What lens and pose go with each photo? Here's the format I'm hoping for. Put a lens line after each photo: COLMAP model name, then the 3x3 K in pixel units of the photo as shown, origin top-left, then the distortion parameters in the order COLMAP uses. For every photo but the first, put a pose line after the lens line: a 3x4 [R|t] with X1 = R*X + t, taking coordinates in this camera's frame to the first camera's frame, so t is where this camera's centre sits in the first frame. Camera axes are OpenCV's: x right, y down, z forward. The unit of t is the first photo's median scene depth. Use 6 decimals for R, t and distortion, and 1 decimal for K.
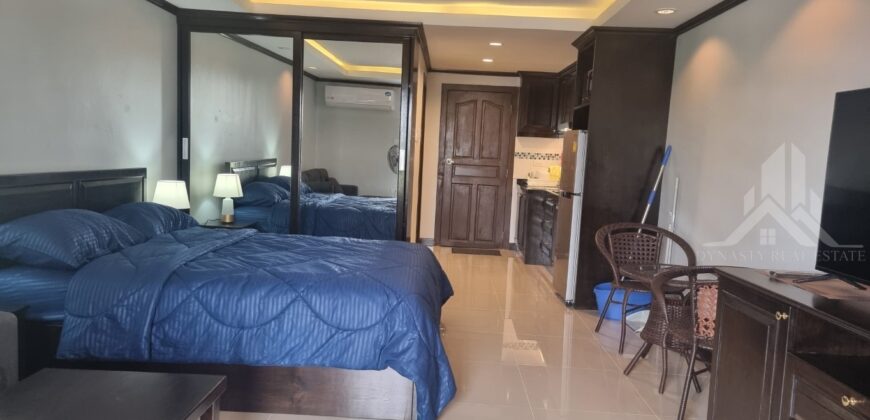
lens RADIAL K [[604.3, 0, 433.5], [0, 604.3, 203.9], [0, 0, 1]] dist [0.070446, -0.048870]
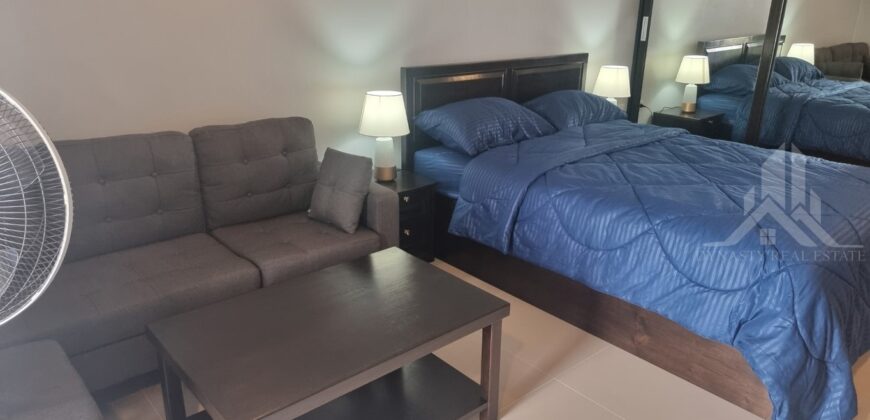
lens RADIAL K [[604.3, 0, 433.5], [0, 604.3, 203.9], [0, 0, 1]] dist [0.070446, -0.048870]
pose [[0.672853, 0.204018, -0.711088, 0.125278], [-0.047472, 0.971146, 0.233712, -0.048037], [0.738252, -0.123497, 0.663124, 0.167808]]
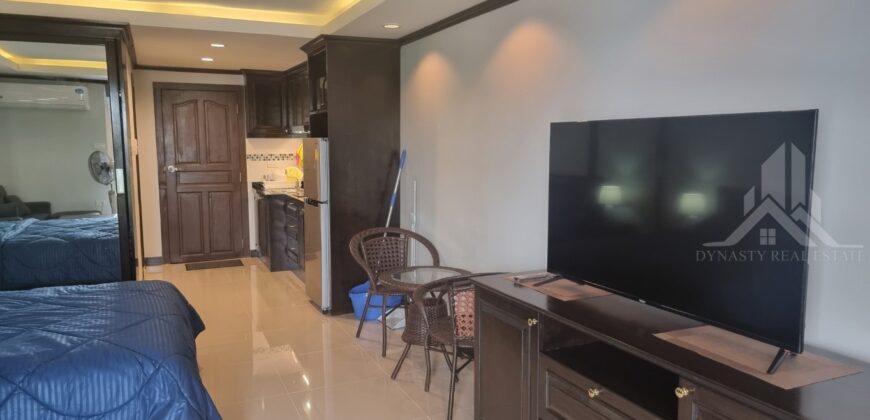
lens RADIAL K [[603.8, 0, 431.0], [0, 603.8, 207.3], [0, 0, 1]] dist [0.076907, -0.066541]
pose [[0.899619, -0.100464, 0.424962, -0.039923], [0.085887, 0.994874, 0.053379, -0.061307], [-0.428146, -0.011522, 0.903636, 0.027286]]
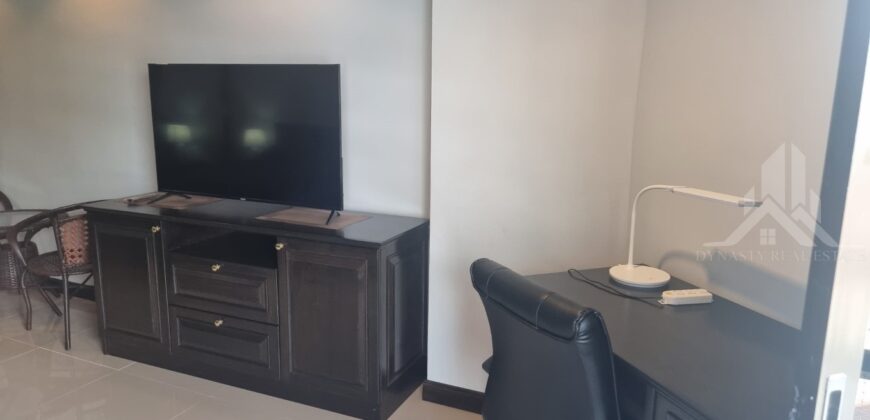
lens RADIAL K [[604.3, 0, 433.5], [0, 604.3, 203.9], [0, 0, 1]] dist [0.070446, -0.048870]
pose [[0.400053, -0.220654, 0.889533, -0.235665], [0.090568, 0.975352, 0.201210, -0.056309], [-0.912006, 0.000069, 0.410177, -0.092807]]
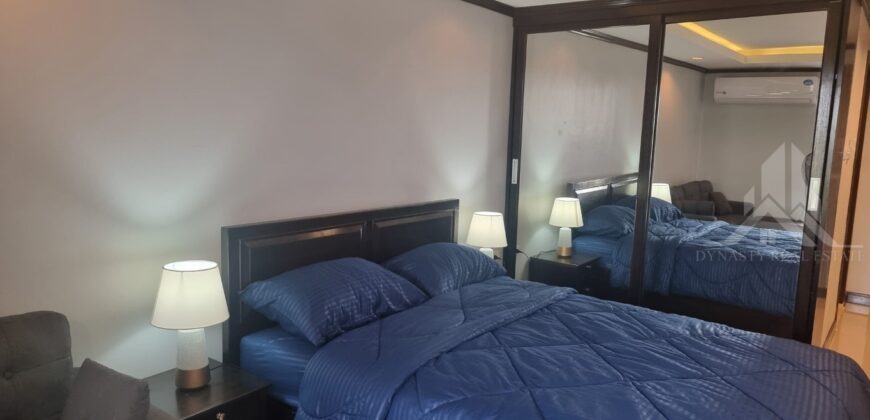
lens RADIAL K [[604.3, 0, 433.5], [0, 604.3, 203.9], [0, 0, 1]] dist [0.070446, -0.048870]
pose [[0.809743, 0.049411, -0.584700, 0.003969], [-0.043188, 0.998764, 0.024591, -0.084745], [0.585193, 0.005340, 0.810877, 0.335768]]
